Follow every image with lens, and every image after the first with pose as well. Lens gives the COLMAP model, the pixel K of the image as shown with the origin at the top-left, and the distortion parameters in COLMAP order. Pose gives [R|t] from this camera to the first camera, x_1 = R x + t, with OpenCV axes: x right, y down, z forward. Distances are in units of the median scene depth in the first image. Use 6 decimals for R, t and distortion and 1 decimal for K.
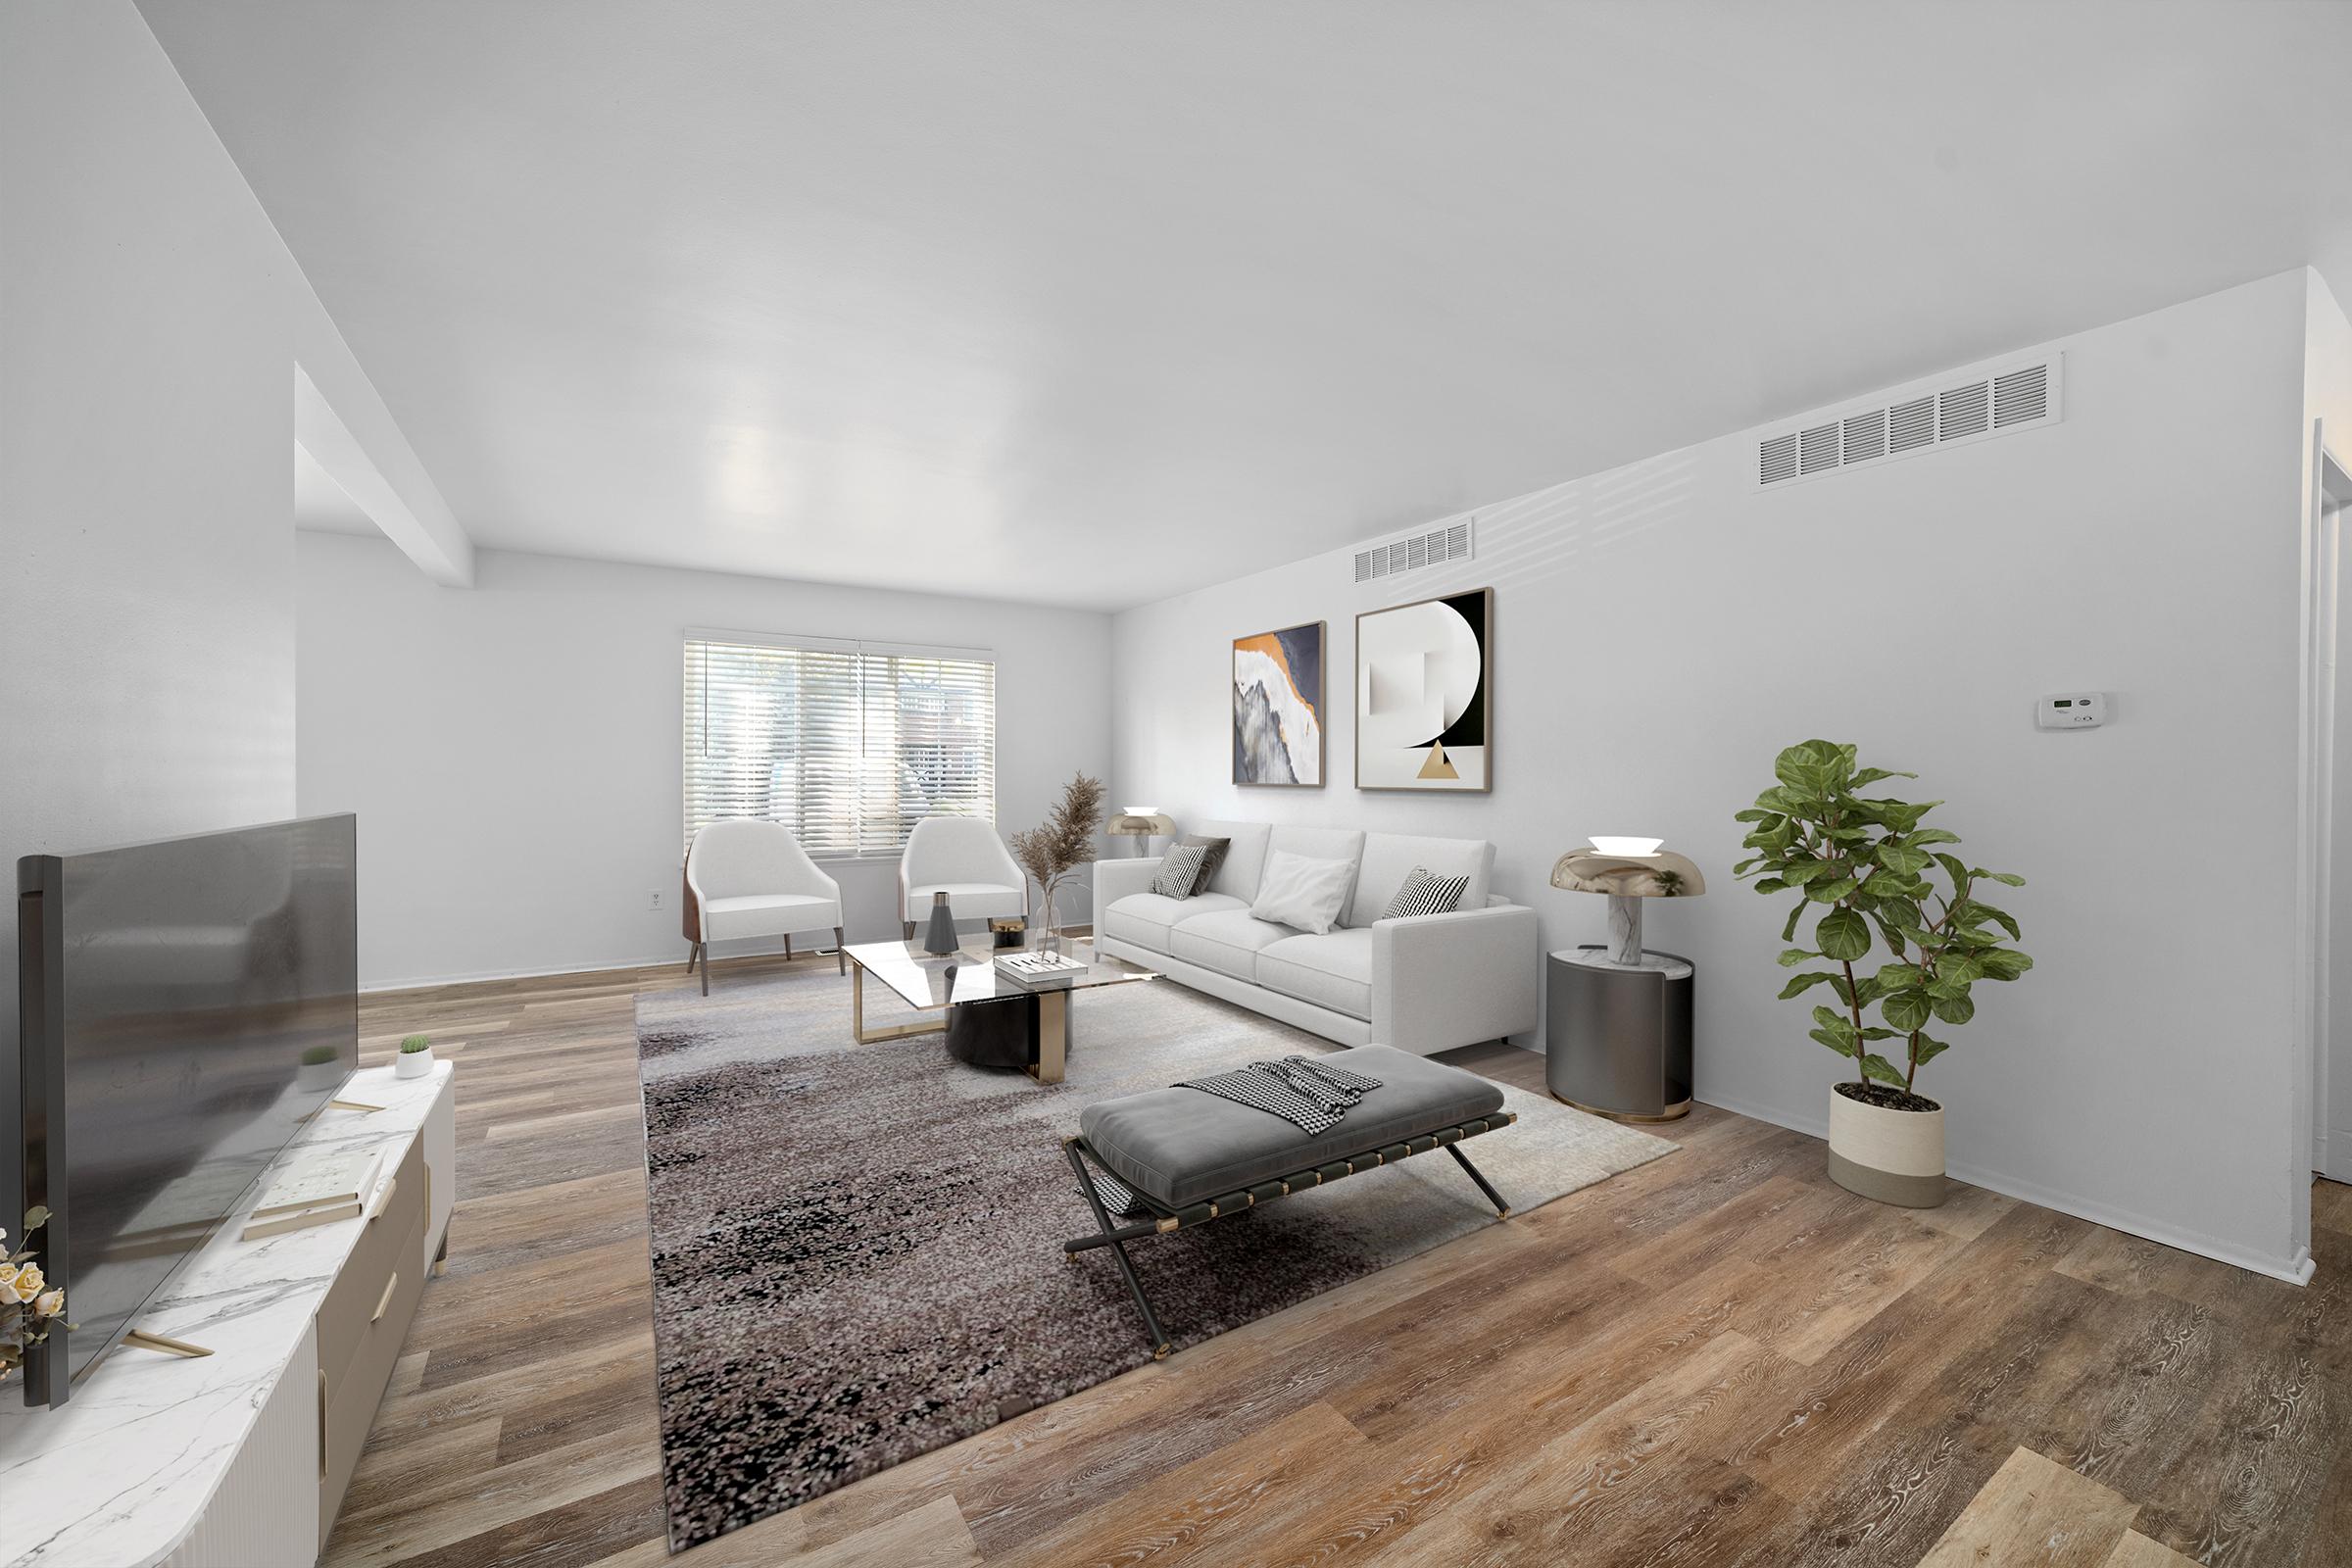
lens RADIAL K [[925.2, 0, 1180.2], [0, 925.2, 783.3], [0, 0, 1]] dist [-0.002540, -0.000836]
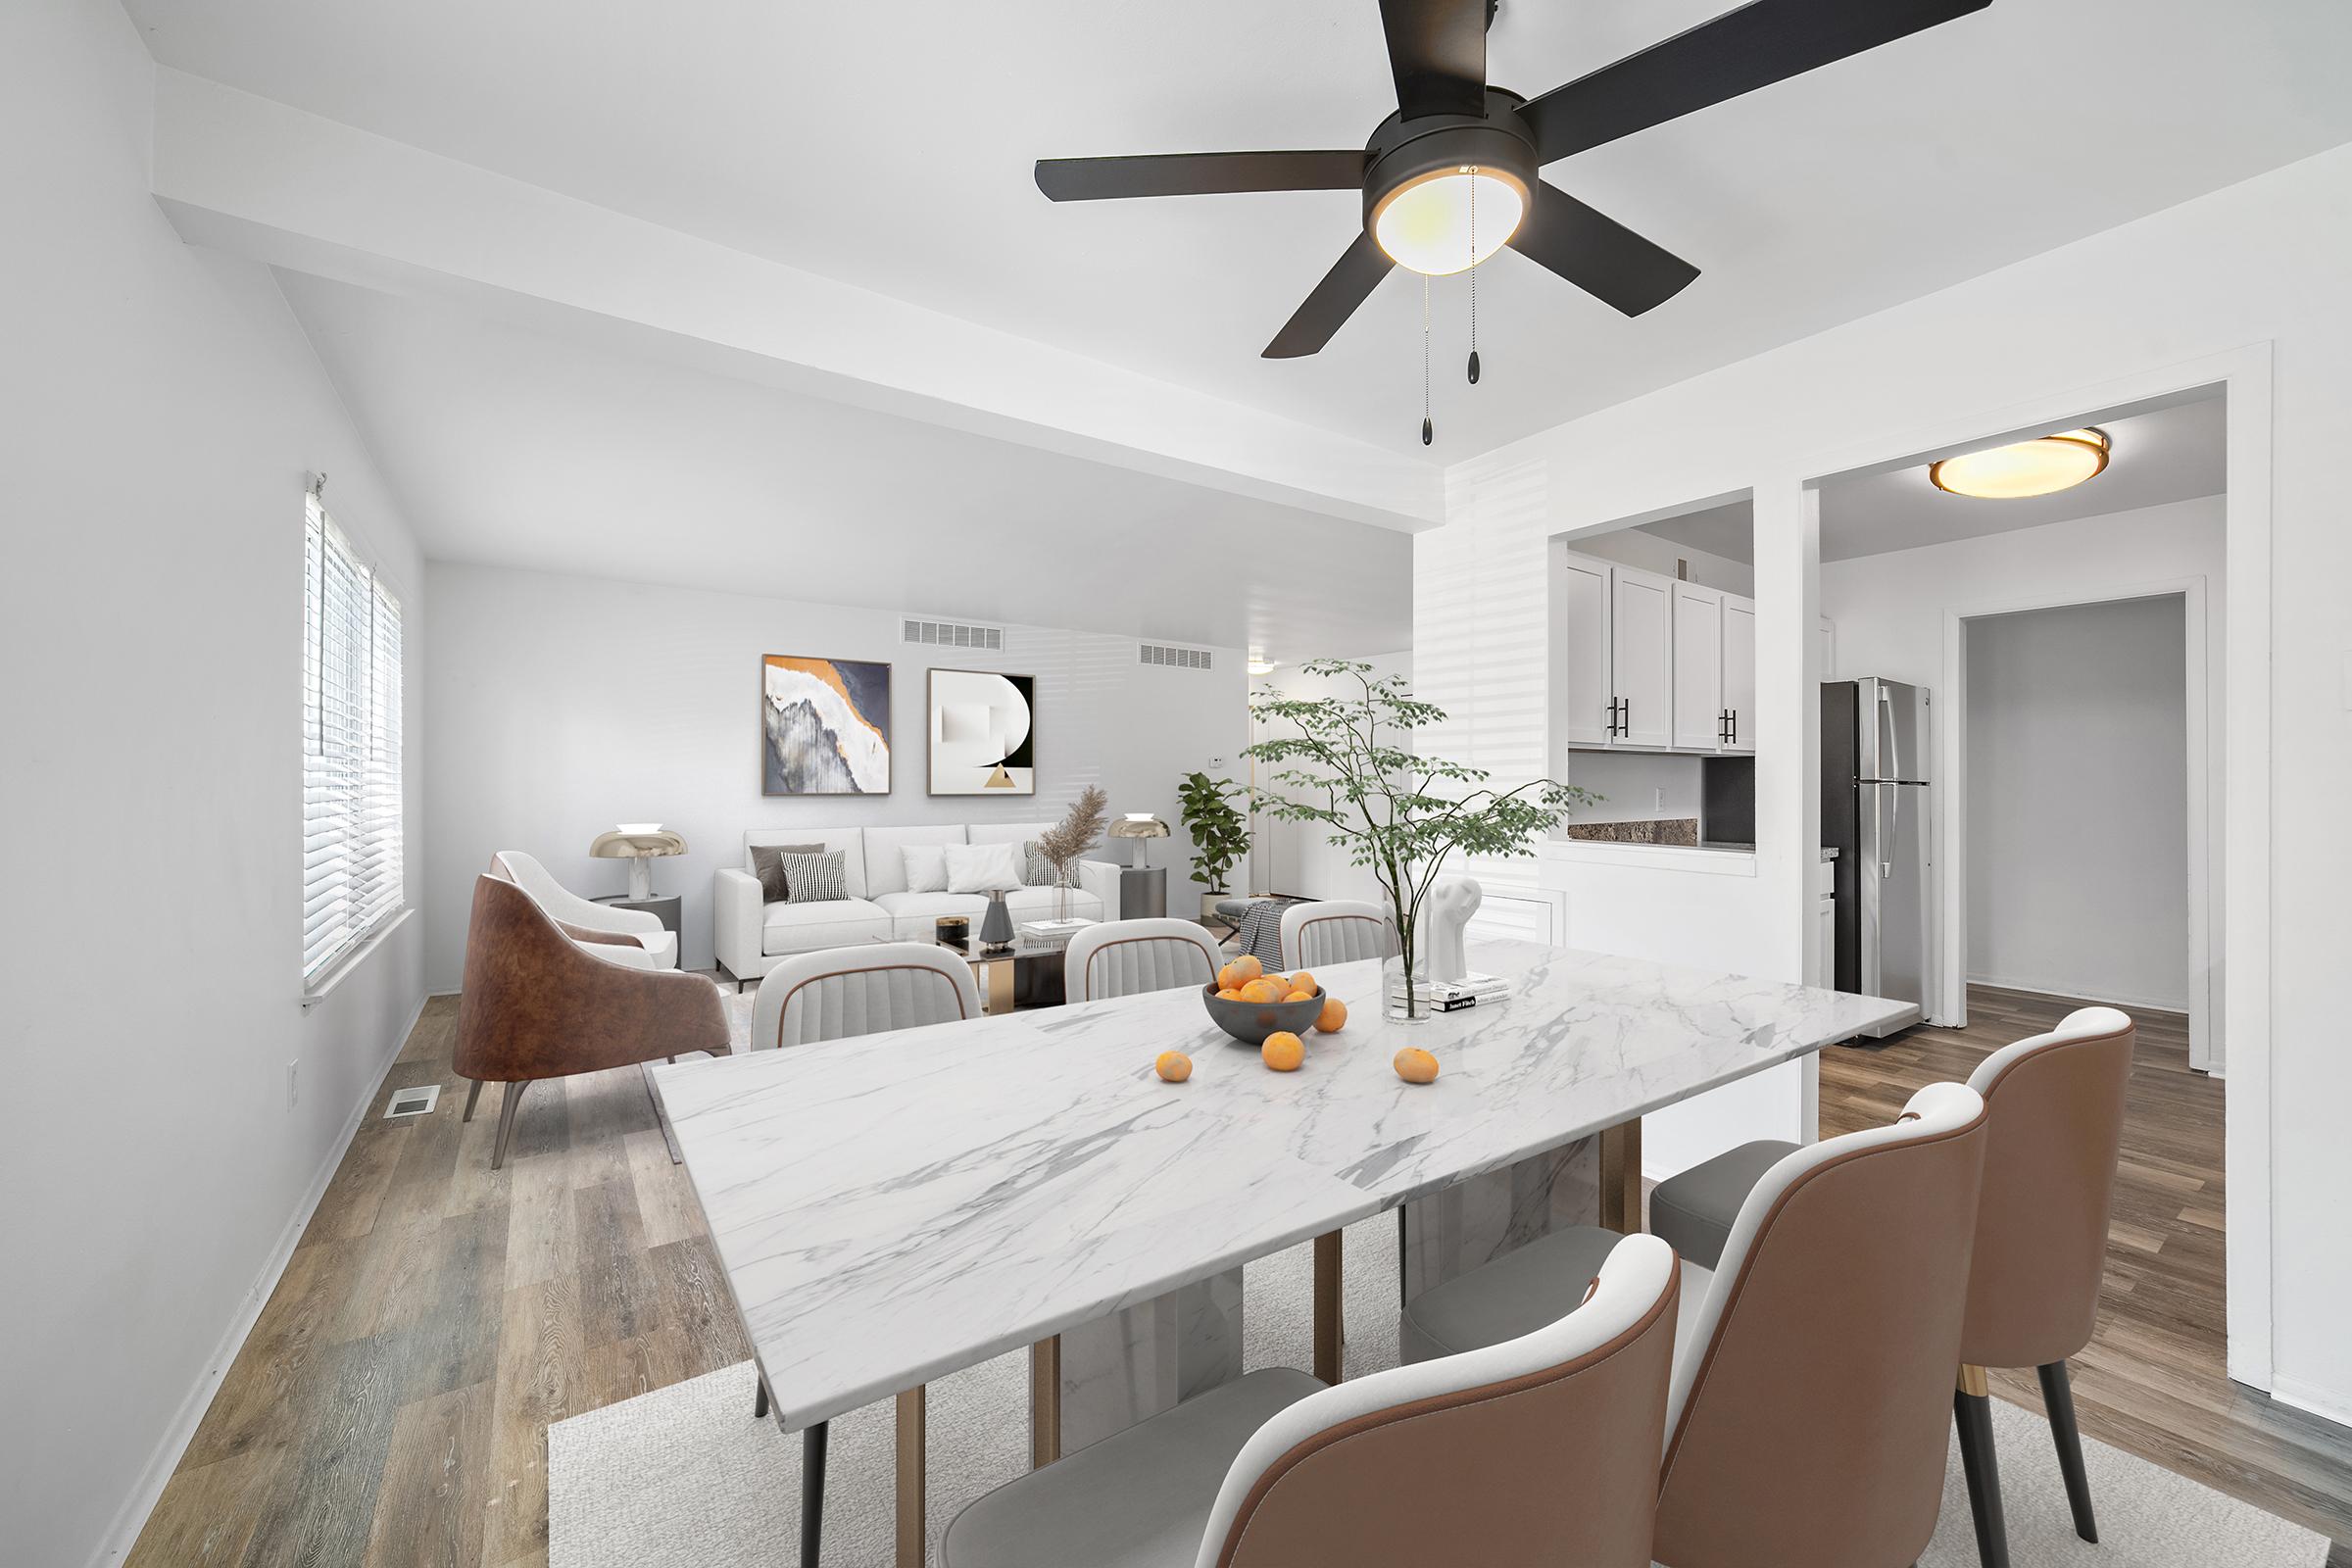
lens RADIAL K [[925.2, 0, 1160.9], [0, 925.2, 787.1], [0, 0, 1]] dist [-0.002540, -0.000836]
pose [[-0.043873, 0.002629, 0.999034, -1.101271], [0.012094, 0.999925, -0.002100, 0.000503], [-0.998964, 0.011990, -0.043901, 0.671952]]
